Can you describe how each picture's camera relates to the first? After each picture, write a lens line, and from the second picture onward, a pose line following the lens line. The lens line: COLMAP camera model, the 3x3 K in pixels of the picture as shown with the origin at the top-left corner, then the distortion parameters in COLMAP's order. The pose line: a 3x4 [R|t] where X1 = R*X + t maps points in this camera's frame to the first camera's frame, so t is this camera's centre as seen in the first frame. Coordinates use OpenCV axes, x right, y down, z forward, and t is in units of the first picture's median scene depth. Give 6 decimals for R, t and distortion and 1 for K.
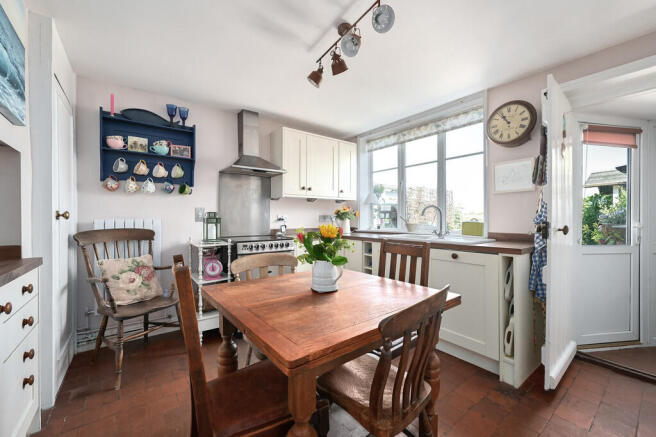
lens RADIAL K [[262.2, 0, 328.0], [0, 262.2, 218.5], [0, 0, 1]] dist [-0.000346, 0.000039]
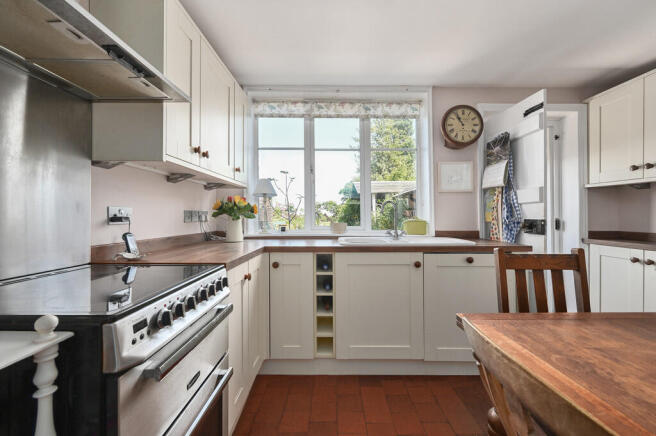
lens RADIAL K [[262.2, 0, 328.0], [0, 262.2, 218.0], [0, 0, 1]] dist [-0.000346, 0.000039]
pose [[0.606226, -0.003593, 0.795284, -0.331035], [0.000191, 0.999990, 0.004372, 0.000086], [-0.795292, -0.002498, 0.606221, 0.567276]]
